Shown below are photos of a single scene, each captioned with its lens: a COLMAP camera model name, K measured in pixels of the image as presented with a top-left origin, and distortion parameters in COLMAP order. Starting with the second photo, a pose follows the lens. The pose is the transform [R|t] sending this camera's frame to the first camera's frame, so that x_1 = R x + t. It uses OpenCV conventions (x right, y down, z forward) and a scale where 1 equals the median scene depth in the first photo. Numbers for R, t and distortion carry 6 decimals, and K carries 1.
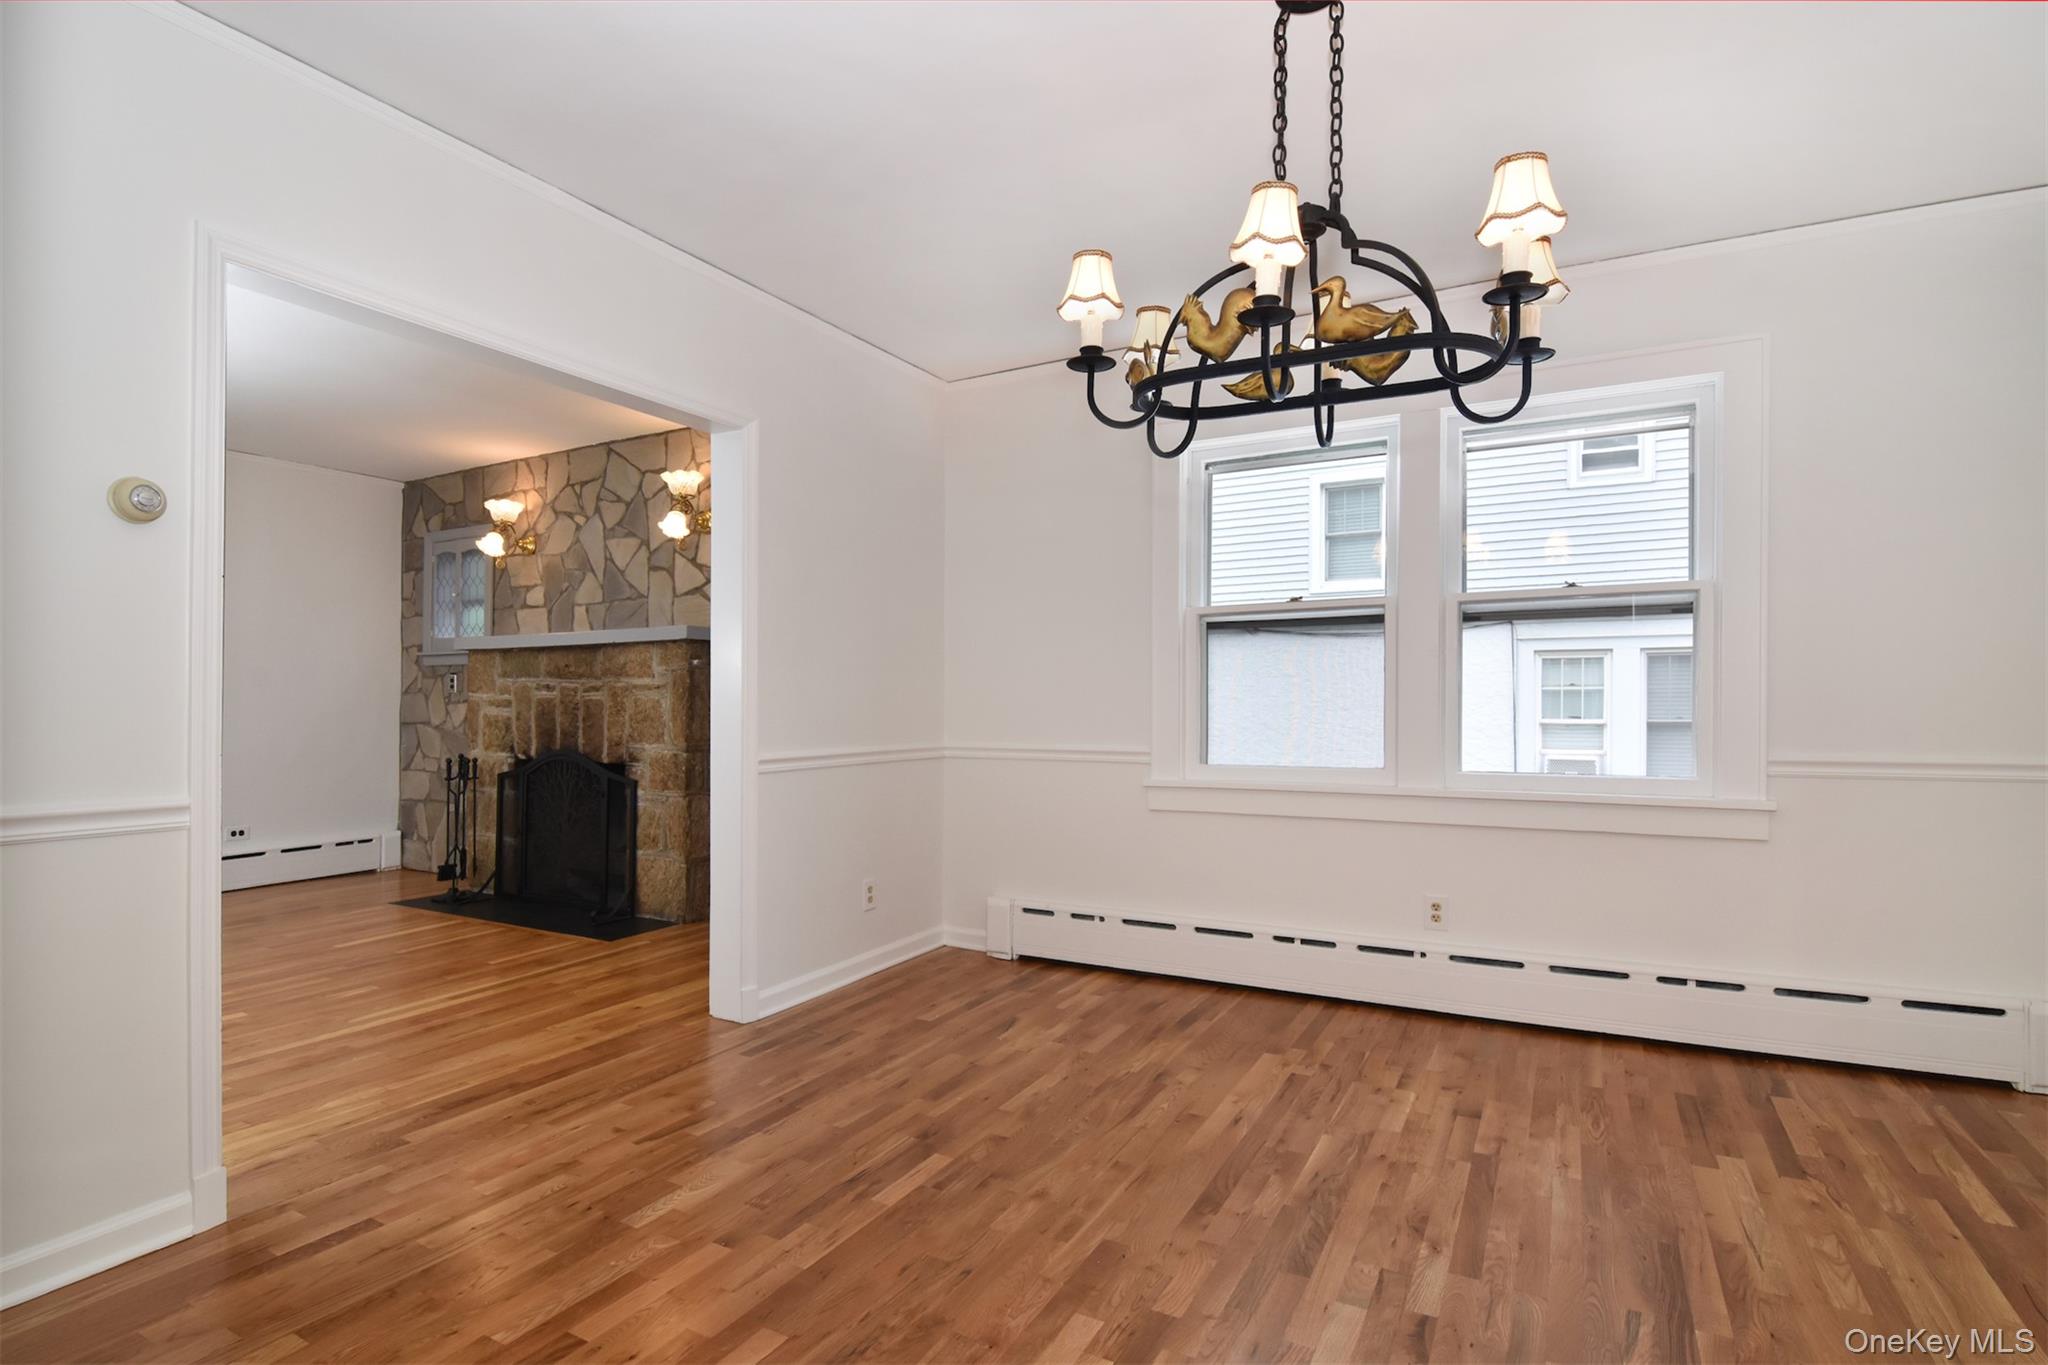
lens RADIAL K [[998.2, 0, 1022.2], [0, 998.2, 679.4], [0, 0, 1]] dist [-0.005834, -0.009604]
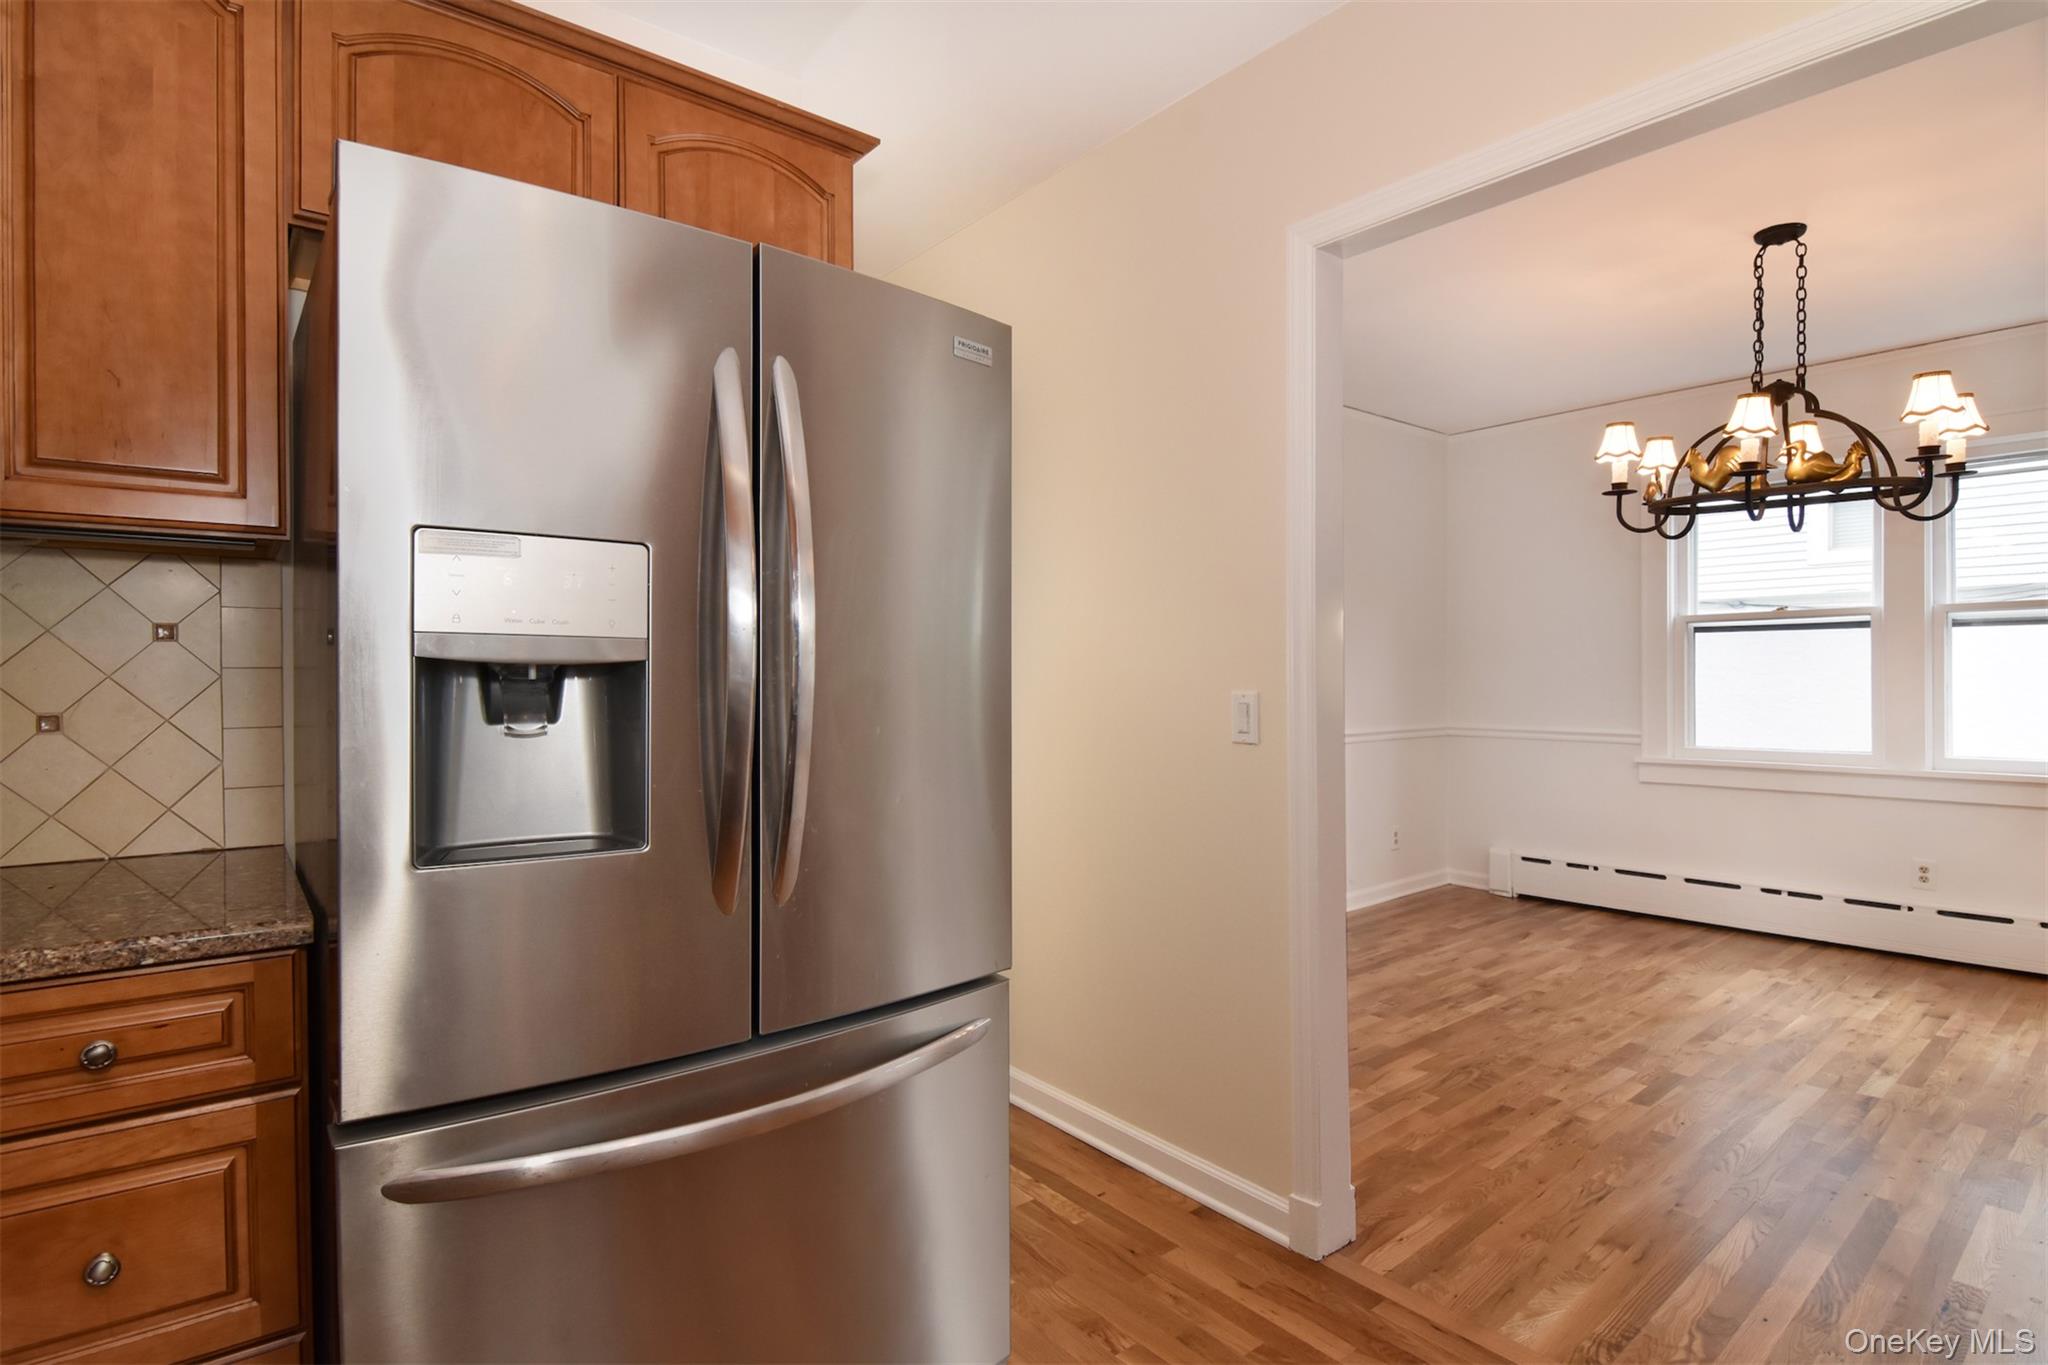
lens RADIAL K [[998.2, 0, 1012.8], [0, 998.2, 668.9], [0, 0, 1]] dist [-0.005834, -0.009604]
pose [[0.919803, -0.009690, -0.392260, -0.137040], [0.014959, 0.999834, 0.010380, -0.043203], [0.392095, -0.015415, 0.919796, -0.576922]]
